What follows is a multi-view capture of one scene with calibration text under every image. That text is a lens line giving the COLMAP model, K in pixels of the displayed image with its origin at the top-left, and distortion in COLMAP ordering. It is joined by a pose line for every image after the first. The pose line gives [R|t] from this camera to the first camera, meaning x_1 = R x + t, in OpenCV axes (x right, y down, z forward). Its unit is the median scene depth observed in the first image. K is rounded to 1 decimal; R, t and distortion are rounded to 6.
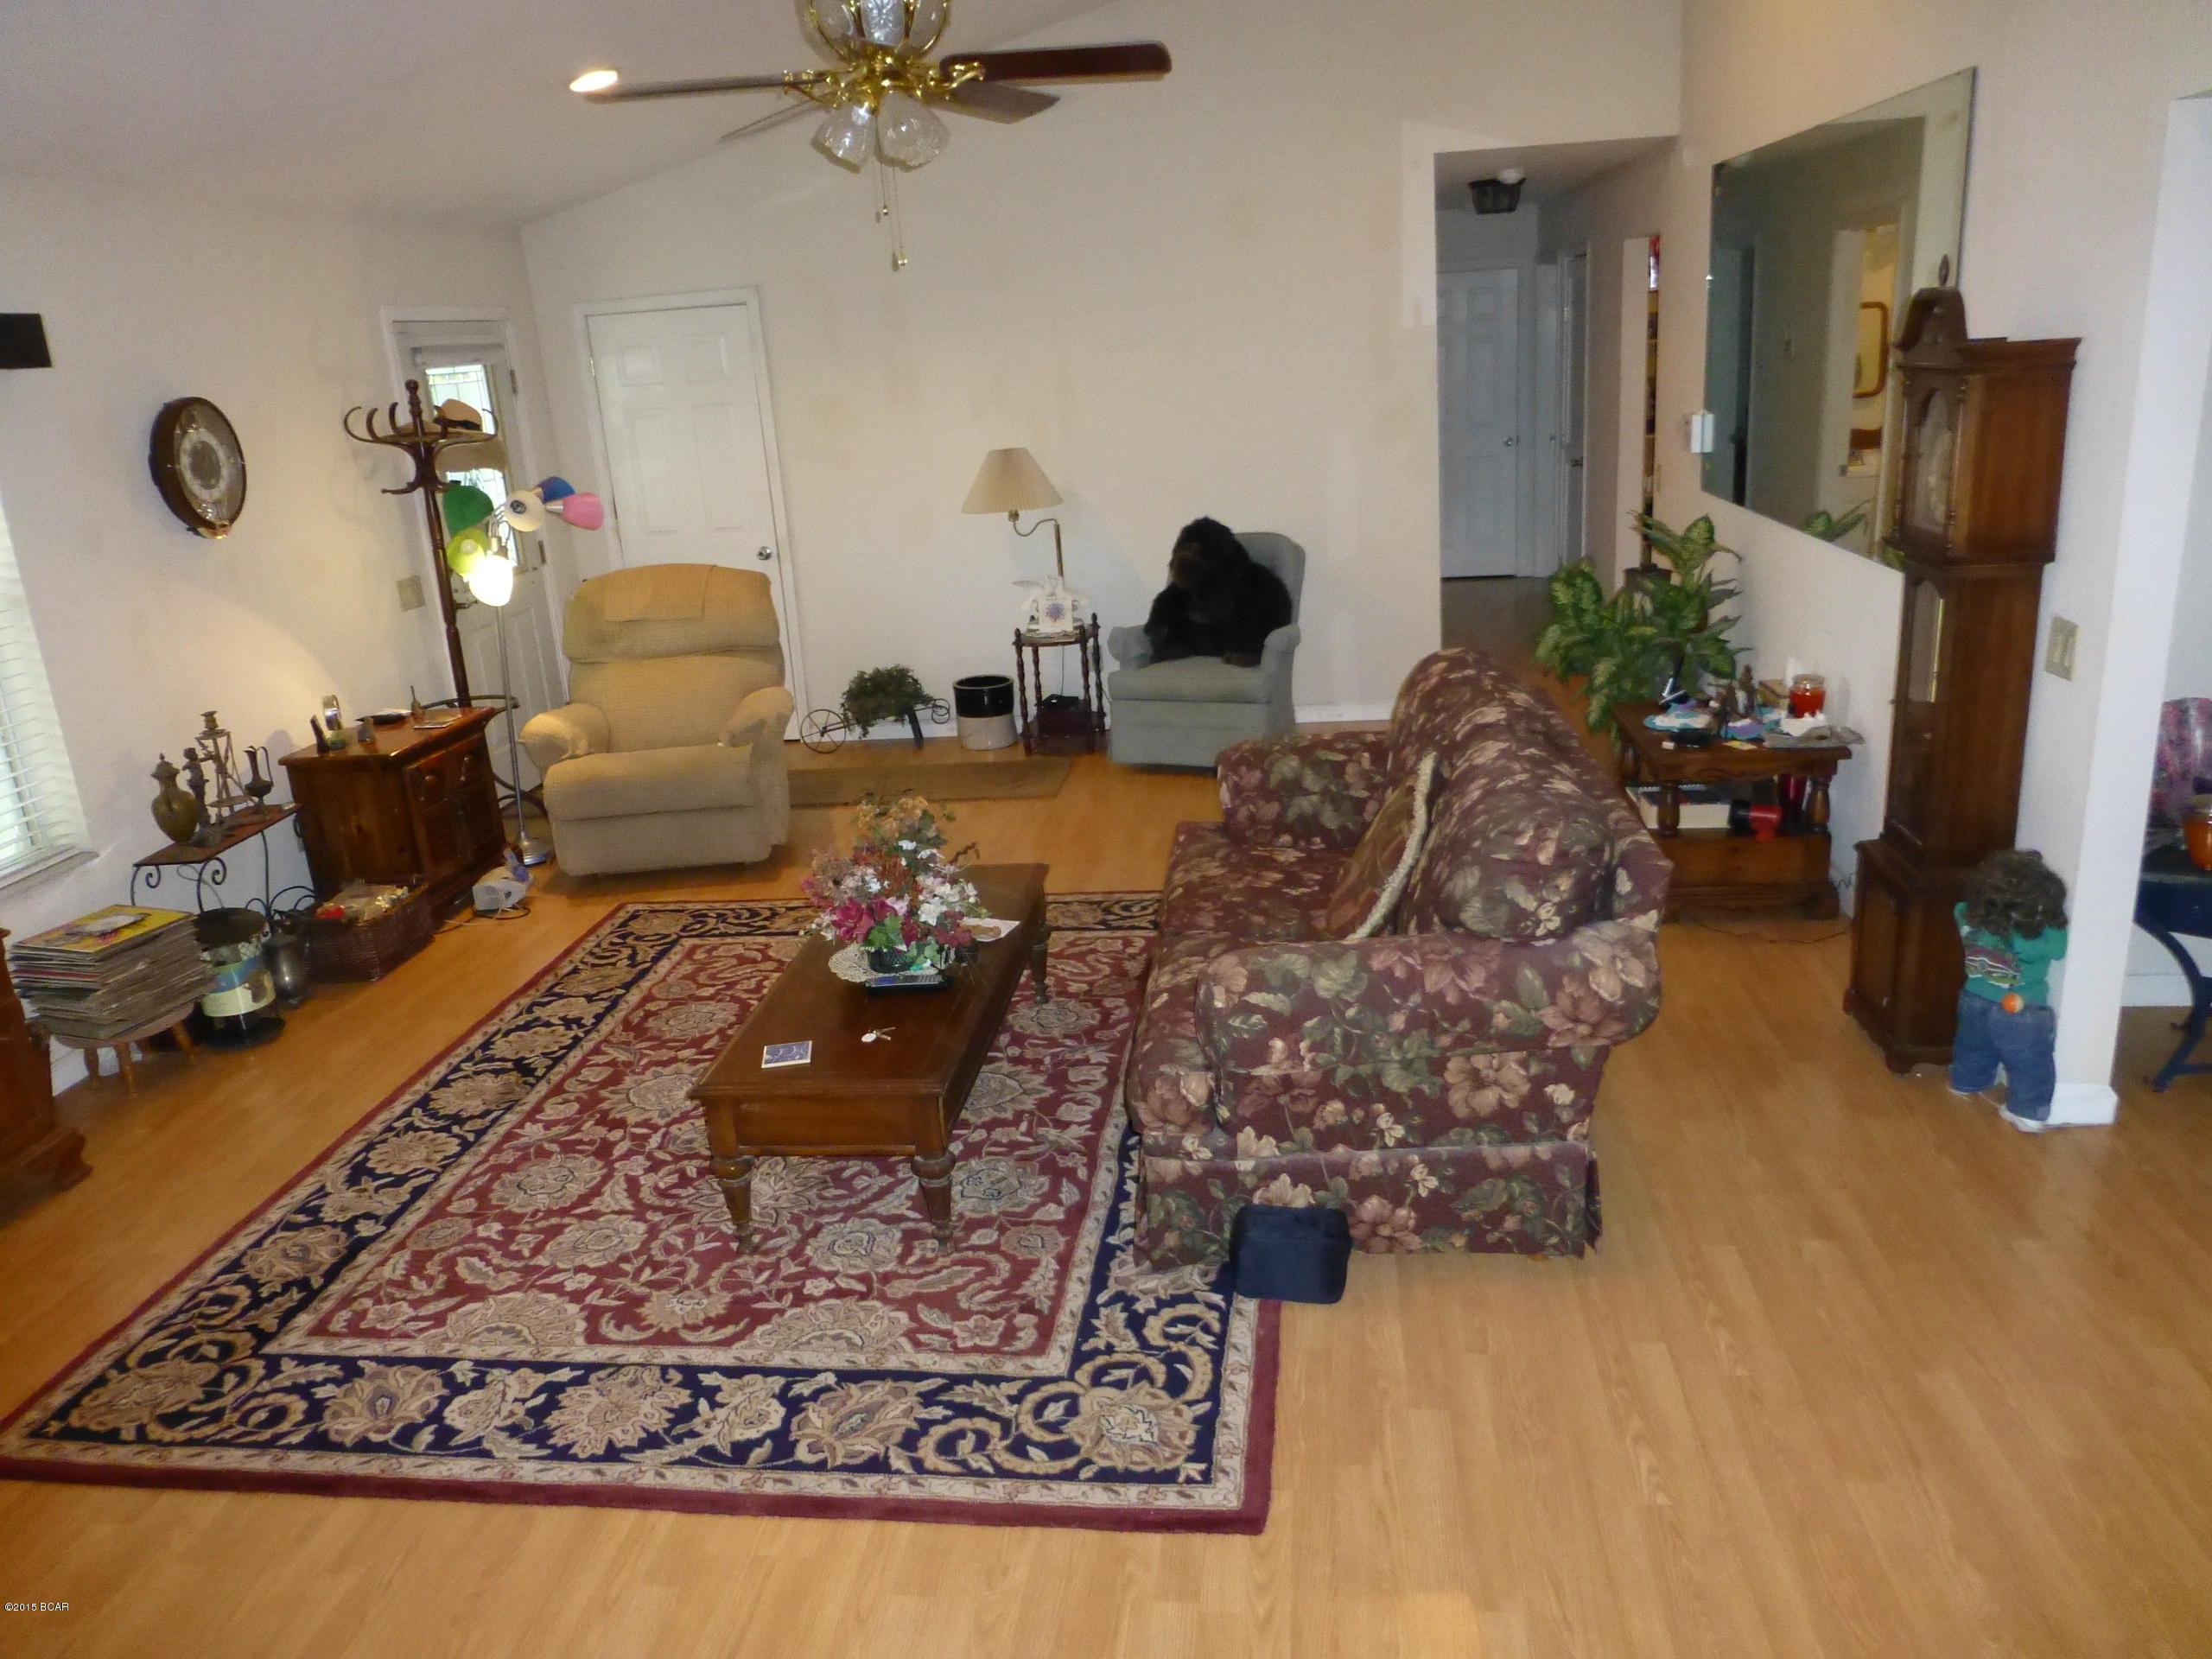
lens RADIAL K [[1593.3, 0, 1106.2], [0, 1593.3, 831.0], [0, 0, 1]] dist [-0.034640, 0.008597]
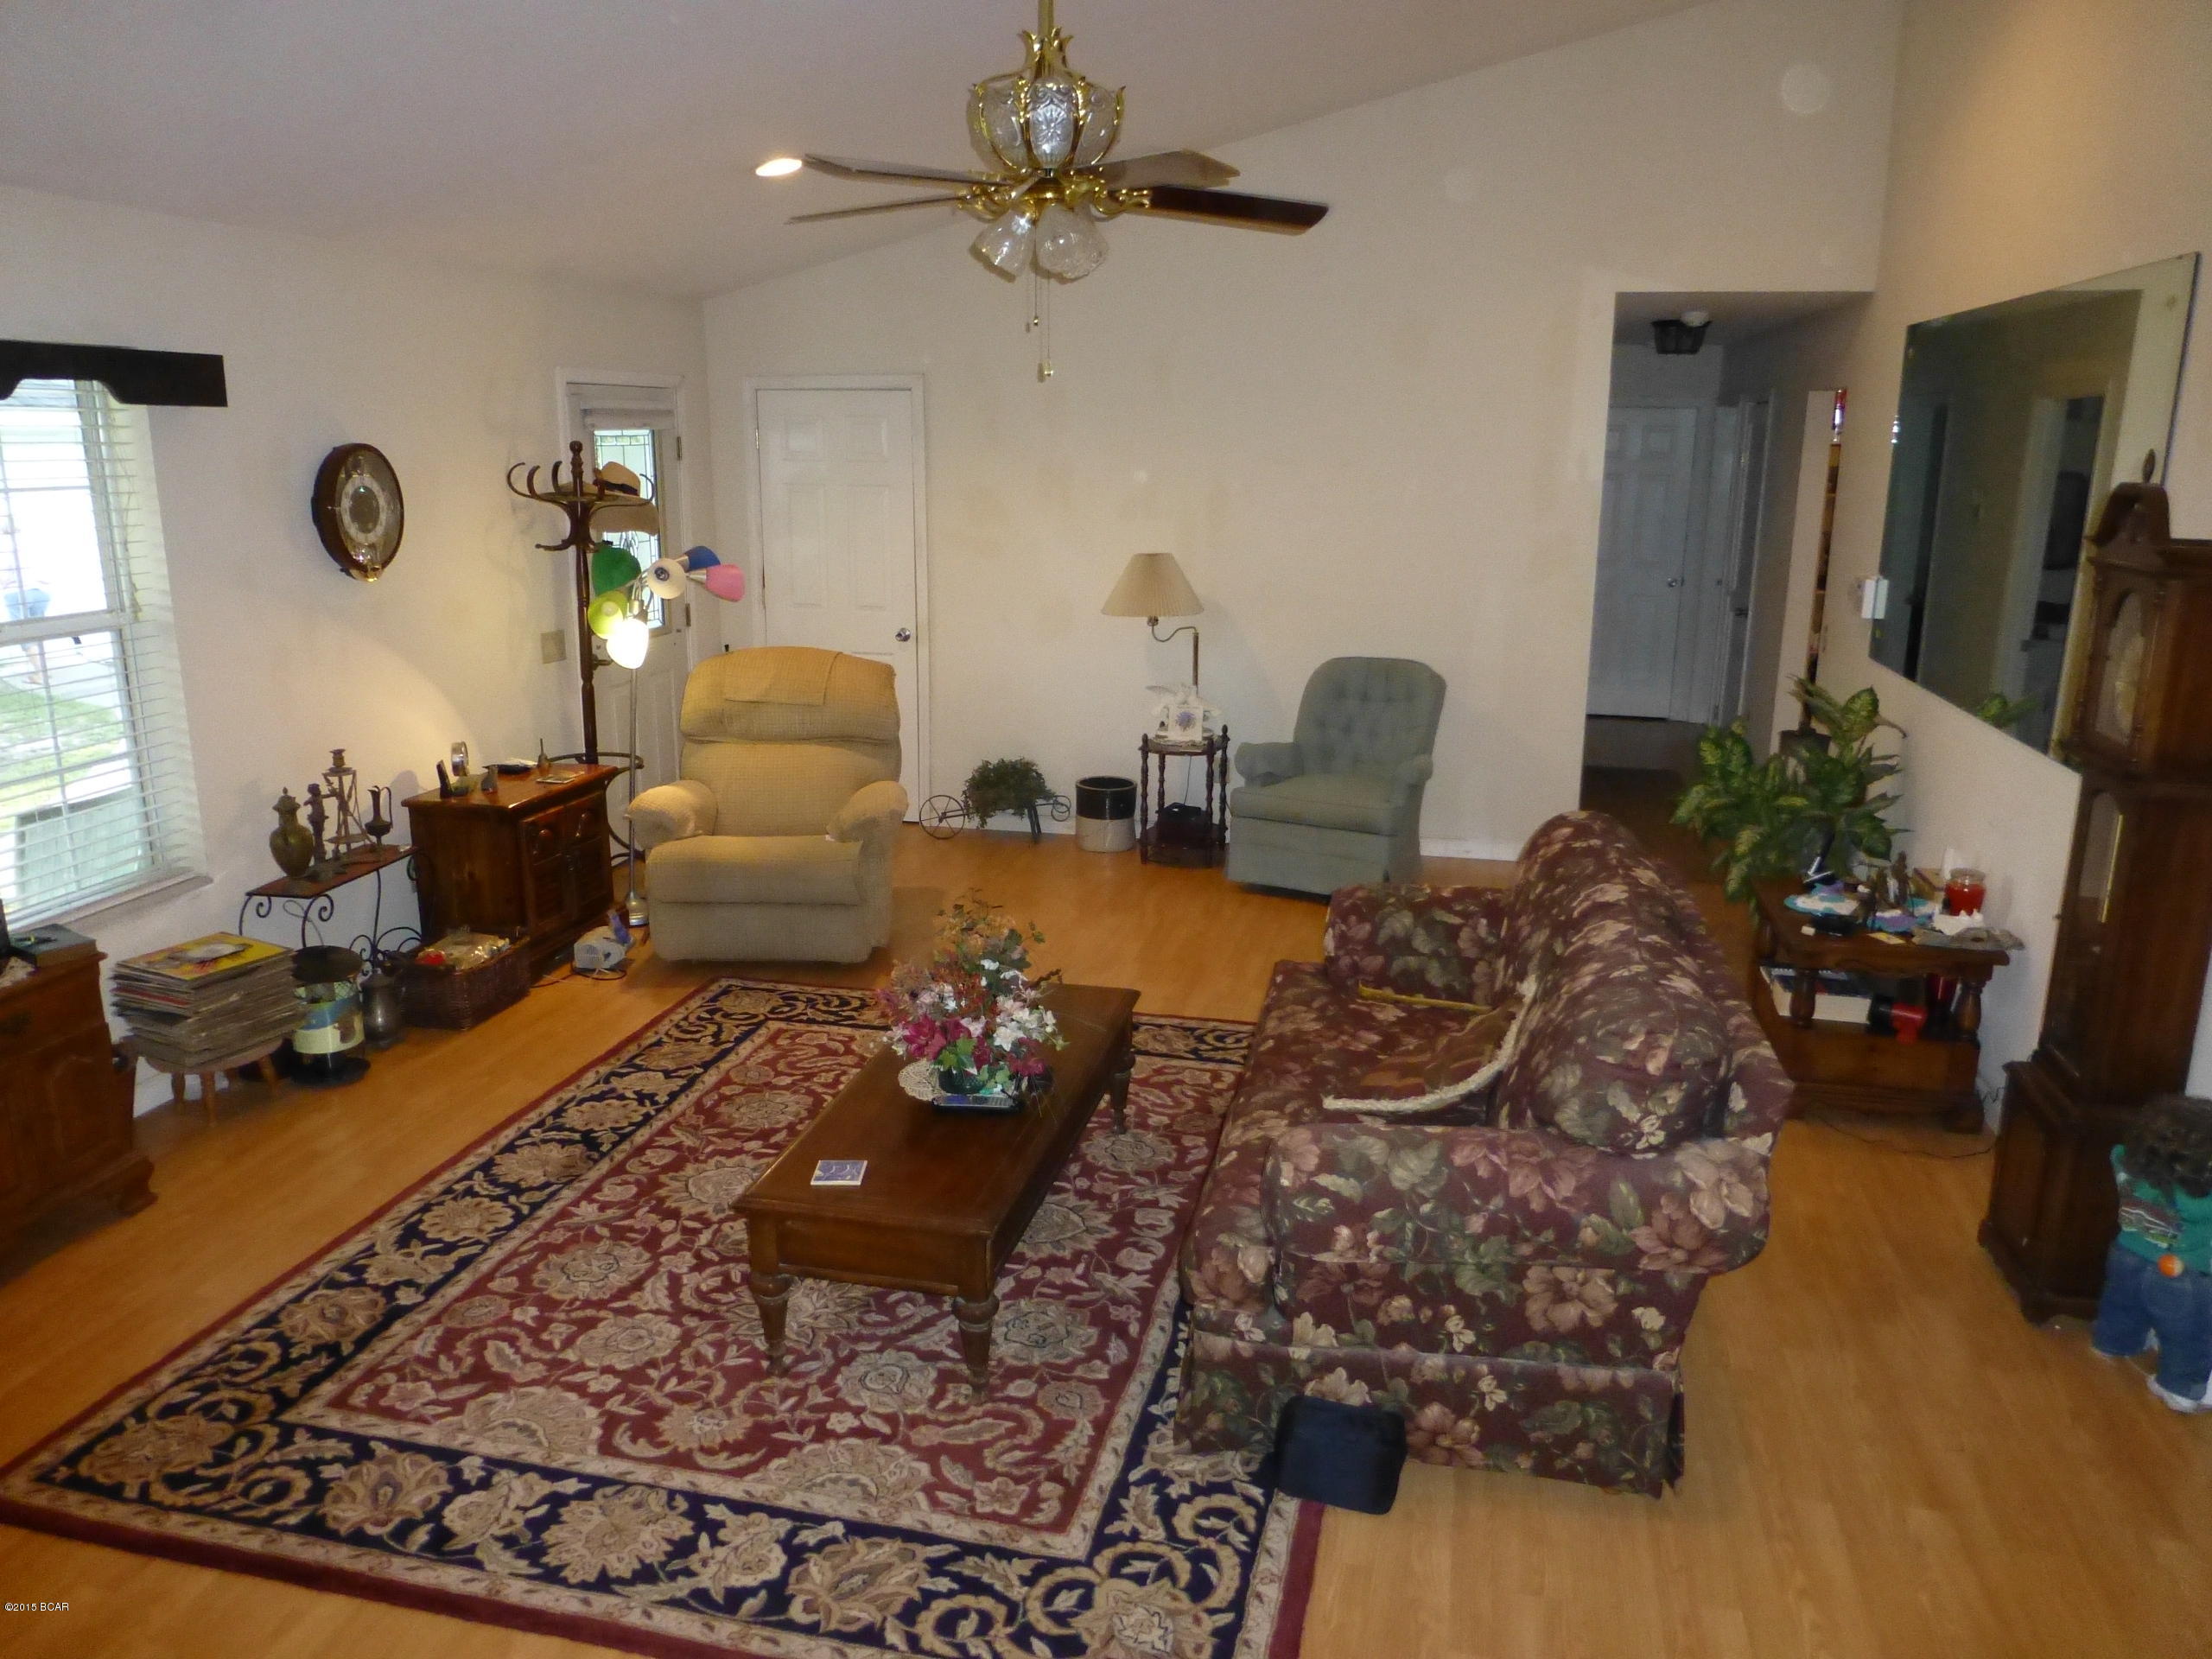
lens RADIAL K [[1593.3, 0, 1104.4], [0, 1593.3, 829.9], [0, 0, 1]] dist [-0.034640, 0.008597]
pose [[0.991535, 0.096524, -0.086844, 0.019182], [-0.101091, 0.993629, -0.049810, -0.029358], [0.081482, 0.058168, 0.994976, 0.034331]]
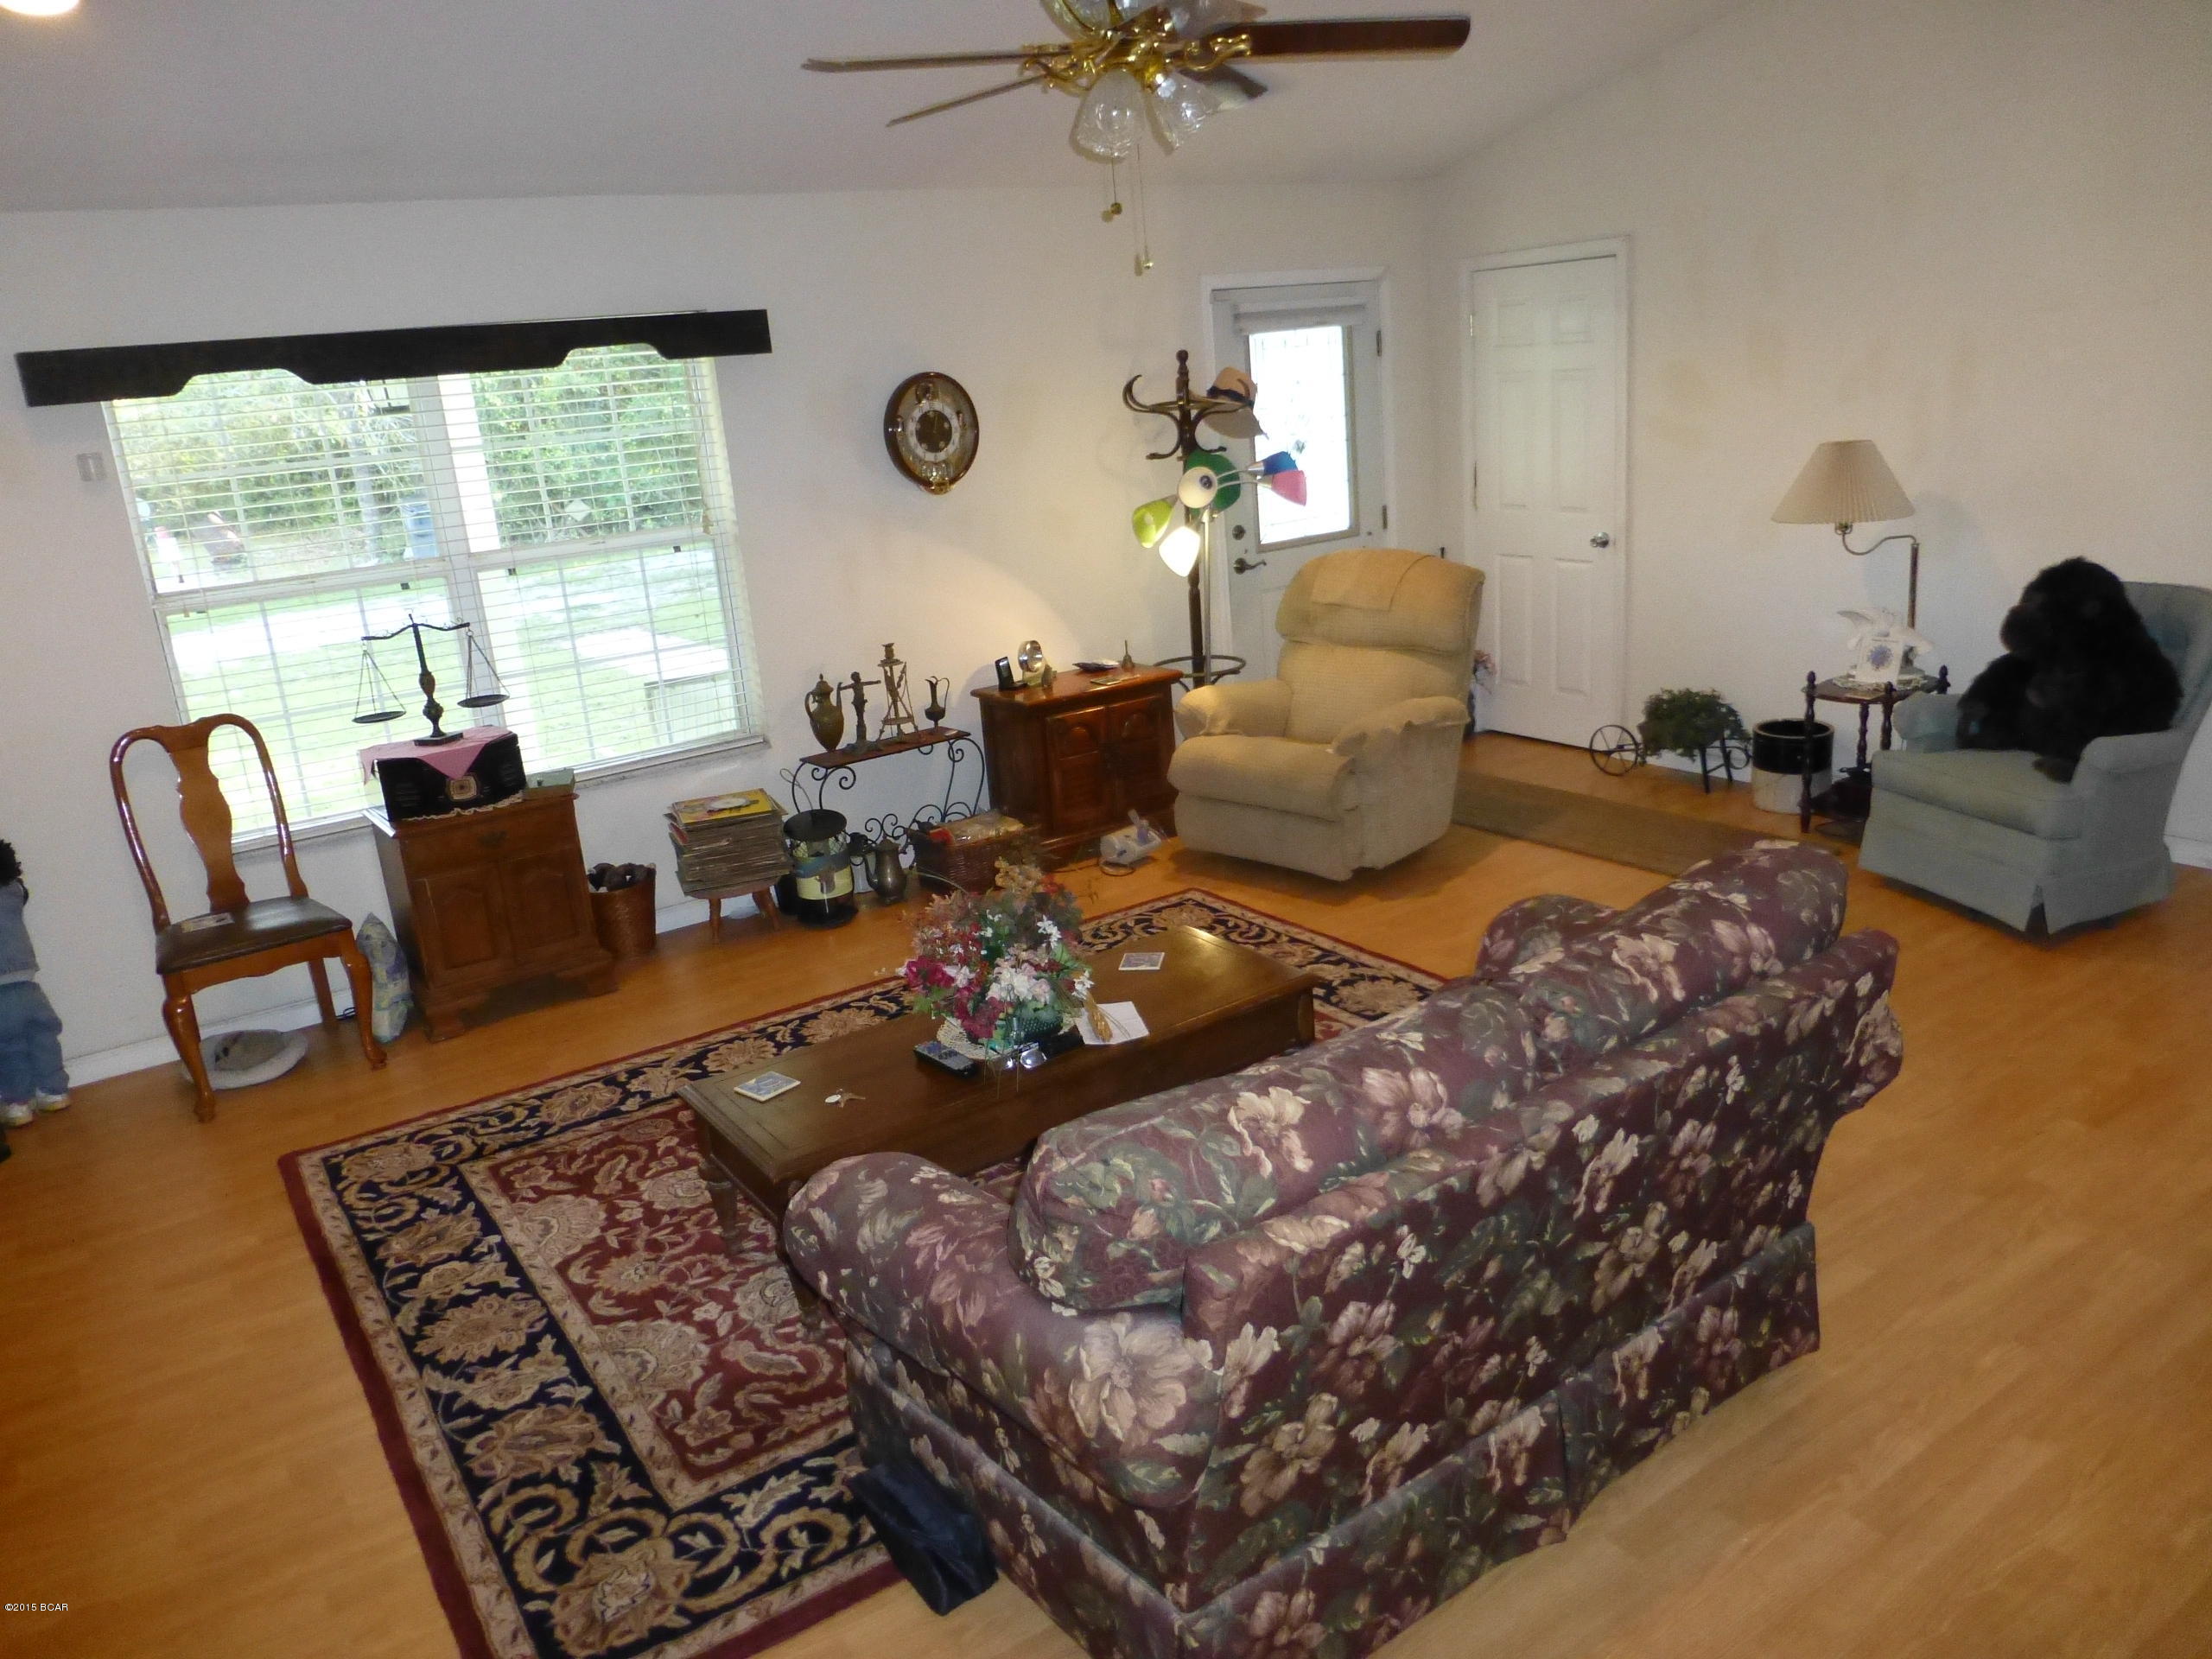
lens RADIAL K [[1593.3, 0, 1106.2], [0, 1593.3, 832.9], [0, 0, 1]] dist [-0.034640, 0.008597]
pose [[0.657652, 0.228825, -0.717727, 0.531554], [-0.188353, 0.972436, 0.137445, -0.165088], [0.729395, 0.044795, 0.682625, 0.389759]]
